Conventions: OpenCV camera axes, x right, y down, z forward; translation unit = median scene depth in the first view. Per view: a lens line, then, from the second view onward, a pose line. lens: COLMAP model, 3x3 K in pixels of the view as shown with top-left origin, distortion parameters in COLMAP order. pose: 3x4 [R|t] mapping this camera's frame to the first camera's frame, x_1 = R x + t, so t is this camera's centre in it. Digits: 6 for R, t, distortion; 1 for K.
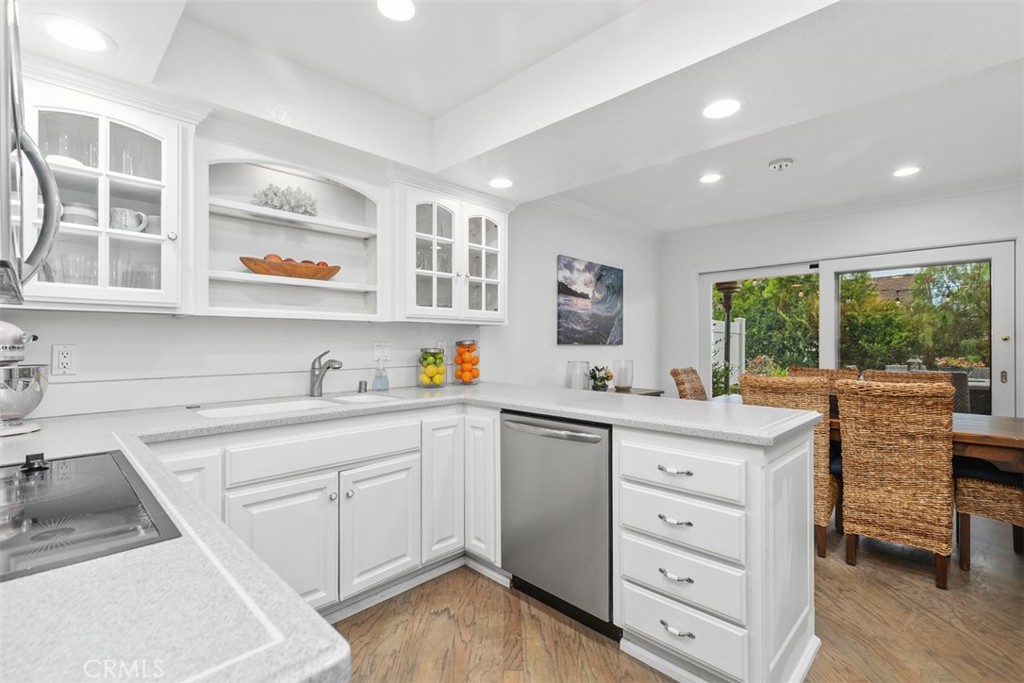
lens RADIAL K [[467.0, 0, 511.1], [0, 467.0, 344.8], [0, 0, 1]] dist [0.005216, -0.000548]
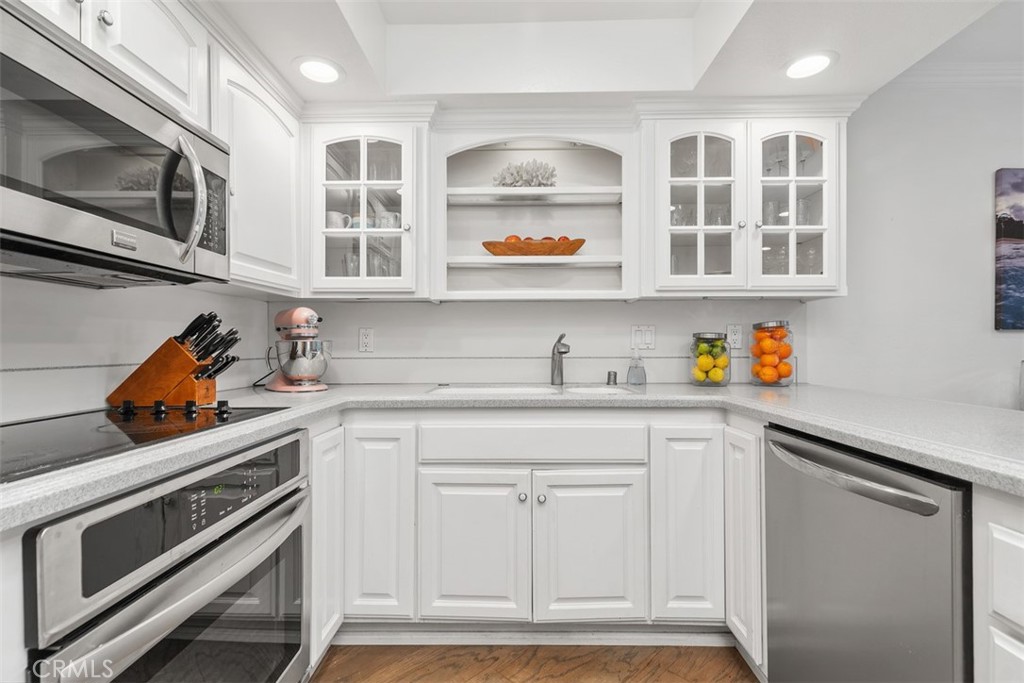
lens RADIAL K [[467.0, 0, 509.5], [0, 467.0, 346.0], [0, 0, 1]] dist [0.005216, -0.000548]
pose [[0.683622, -0.000531, -0.729836, 0.173284], [-0.003937, 0.999983, -0.004416, 0.036630], [0.729825, 0.005892, 0.683608, 0.291331]]
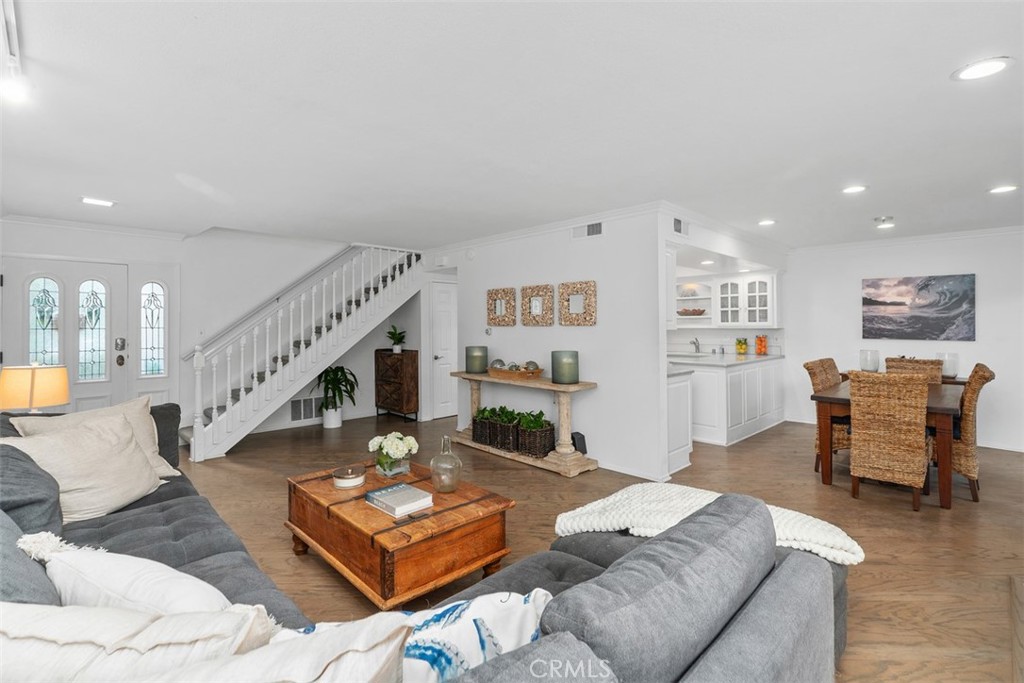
lens RADIAL K [[467.0, 0, 501.8], [0, 467.0, 332.2], [0, 0, 1]] dist [0.005216, -0.000548]
pose [[-0.025649, 0.005908, -0.999654, 2.544022], [-0.008870, 0.999942, 0.006138, -0.031829], [0.999632, 0.009024, -0.025595, -0.195006]]
